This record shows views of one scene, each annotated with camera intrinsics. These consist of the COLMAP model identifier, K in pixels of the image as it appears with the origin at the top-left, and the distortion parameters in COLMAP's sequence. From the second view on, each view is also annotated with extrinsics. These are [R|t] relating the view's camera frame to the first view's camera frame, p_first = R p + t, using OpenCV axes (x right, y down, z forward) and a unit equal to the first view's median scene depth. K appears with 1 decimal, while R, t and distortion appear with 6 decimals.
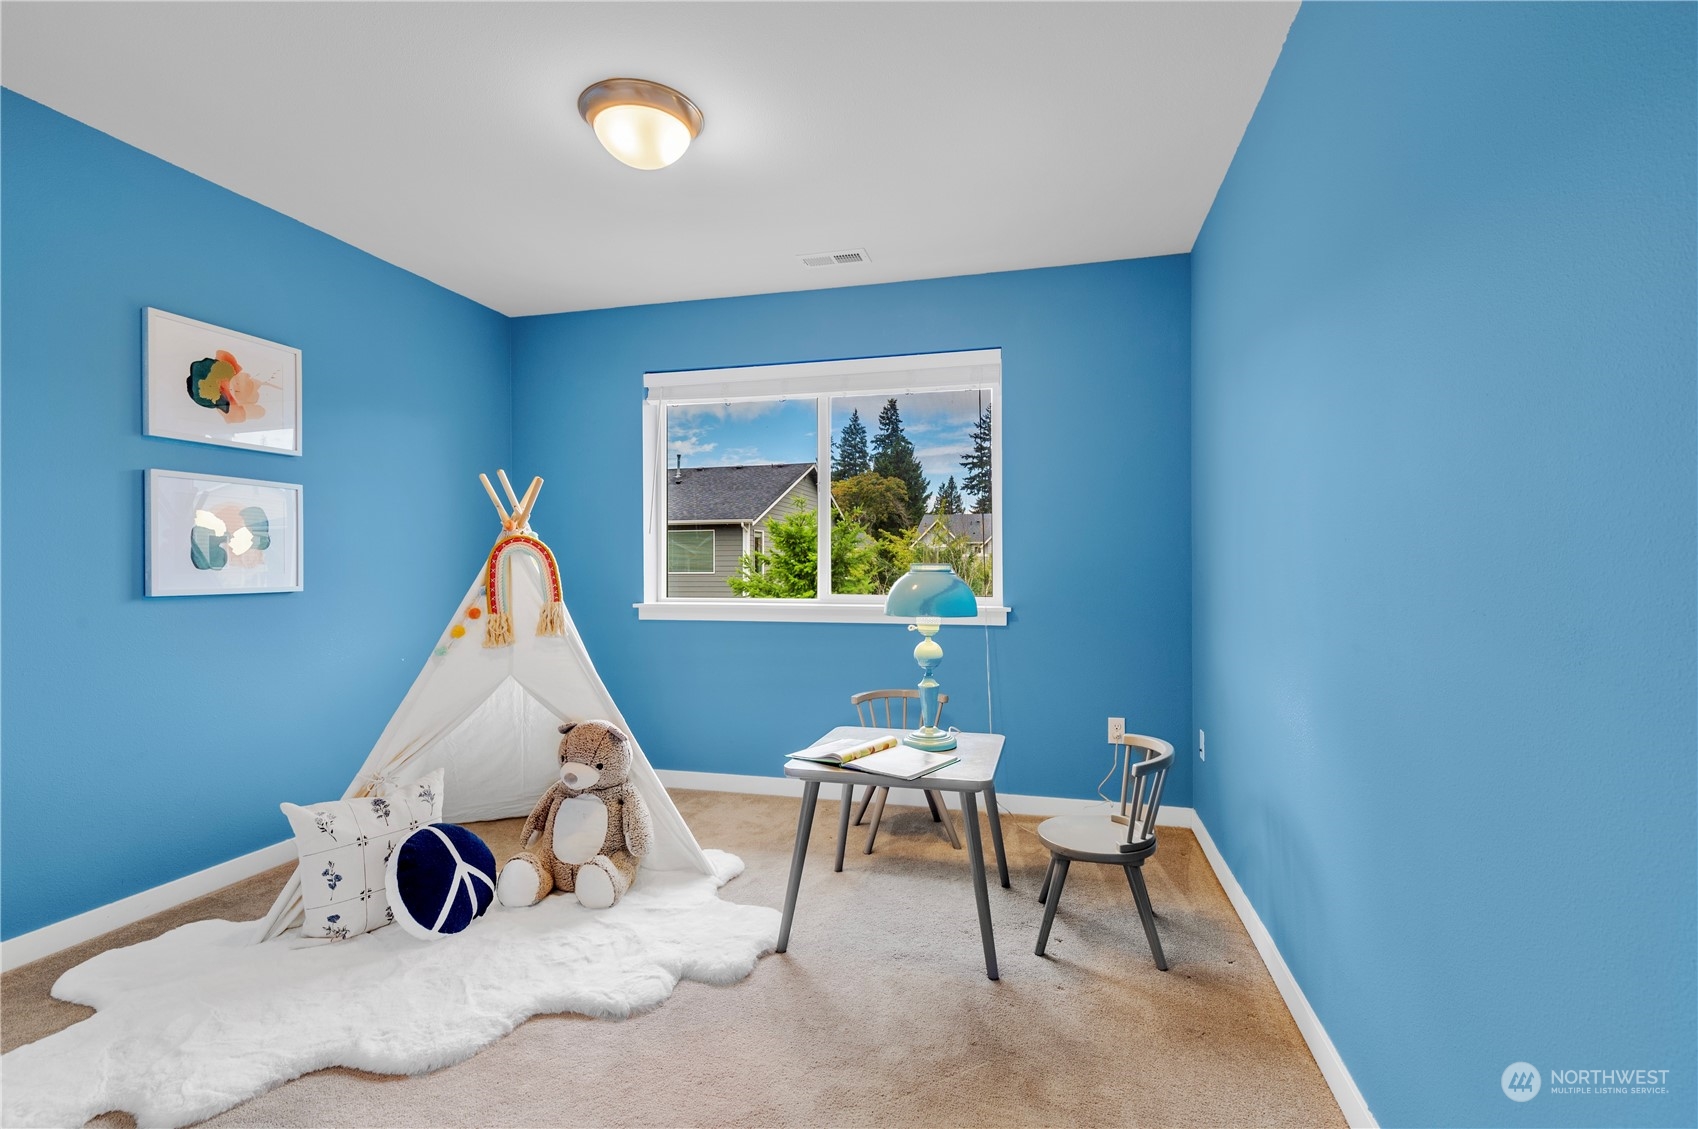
lens RADIAL K [[768.4, 0, 852.7], [0, 768.4, 566.7], [0, 0, 1]] dist [0.003414, 0.000401]
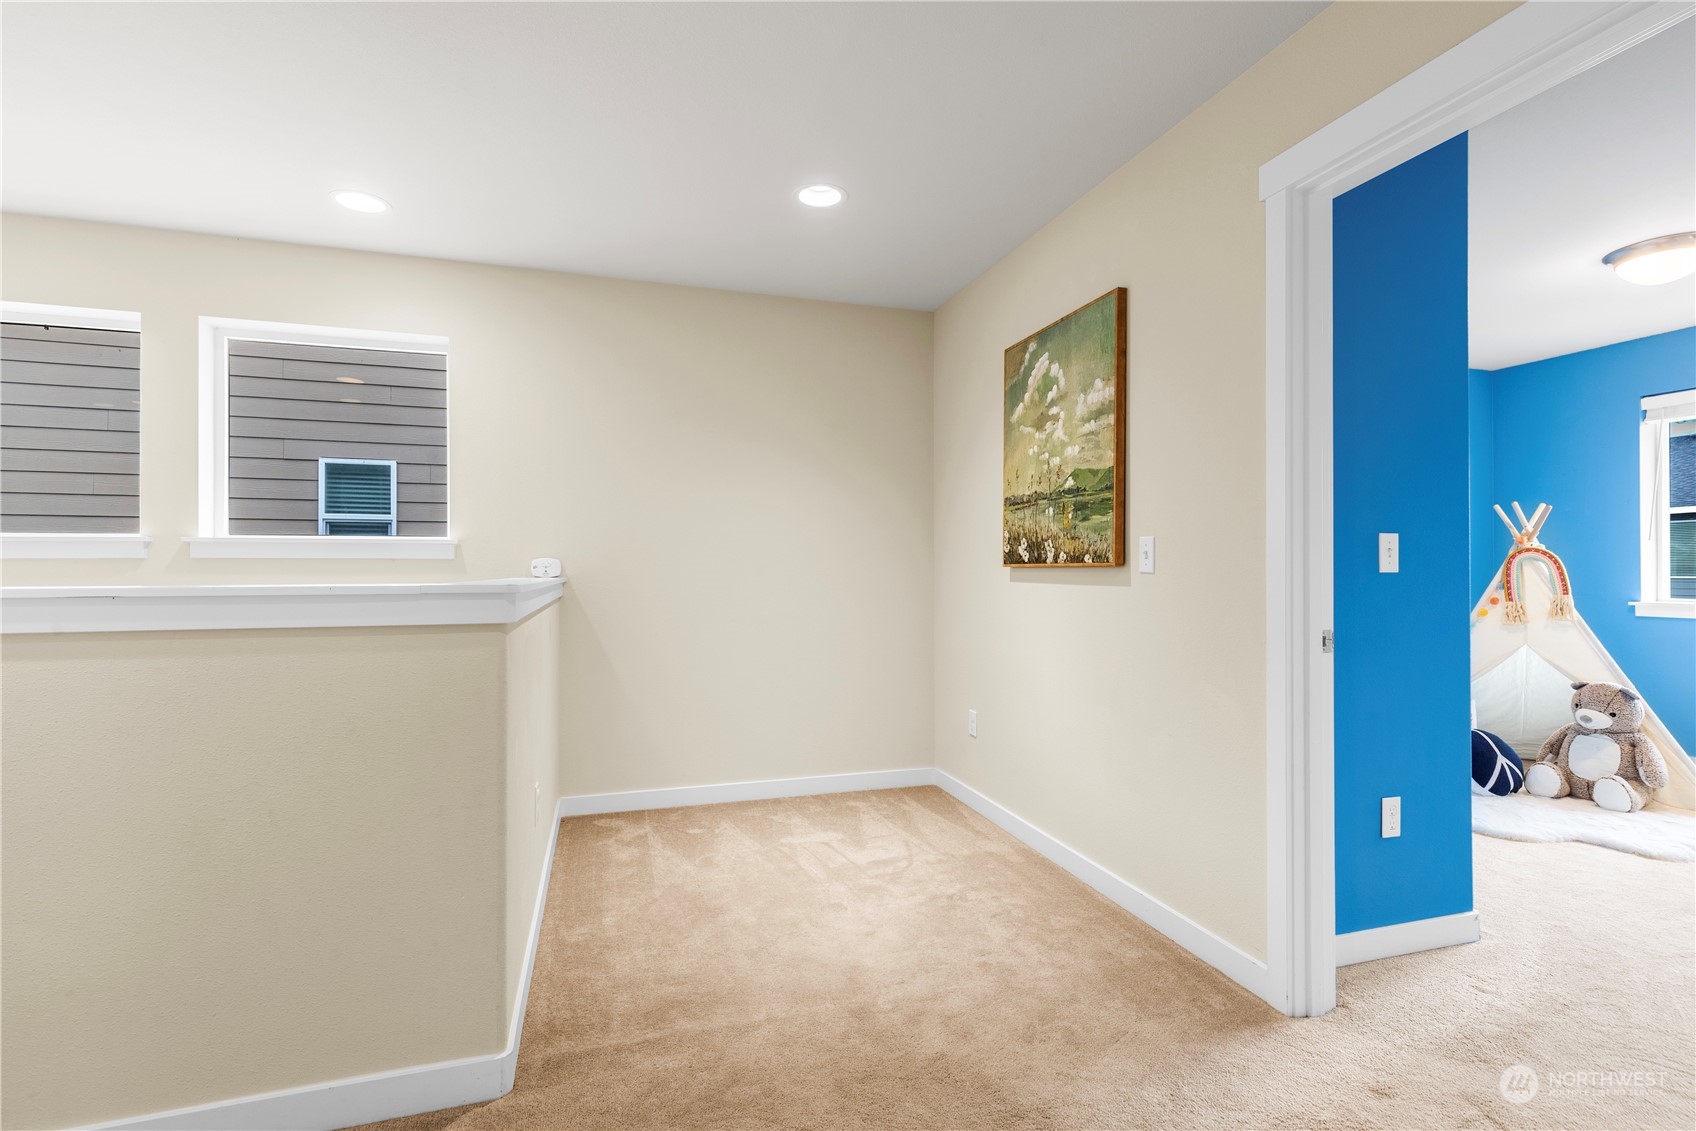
lens RADIAL K [[781.1, 0, 858.4], [0, 781.1, 567.5], [0, 0, 1]] dist [0.003105, 0.000452]
pose [[0.530089, -0.000982, -0.847941, 0.135345], [-0.000588, 0.999999, -0.001525, -0.000409], [0.847942, 0.001307, 0.530088, -0.832204]]
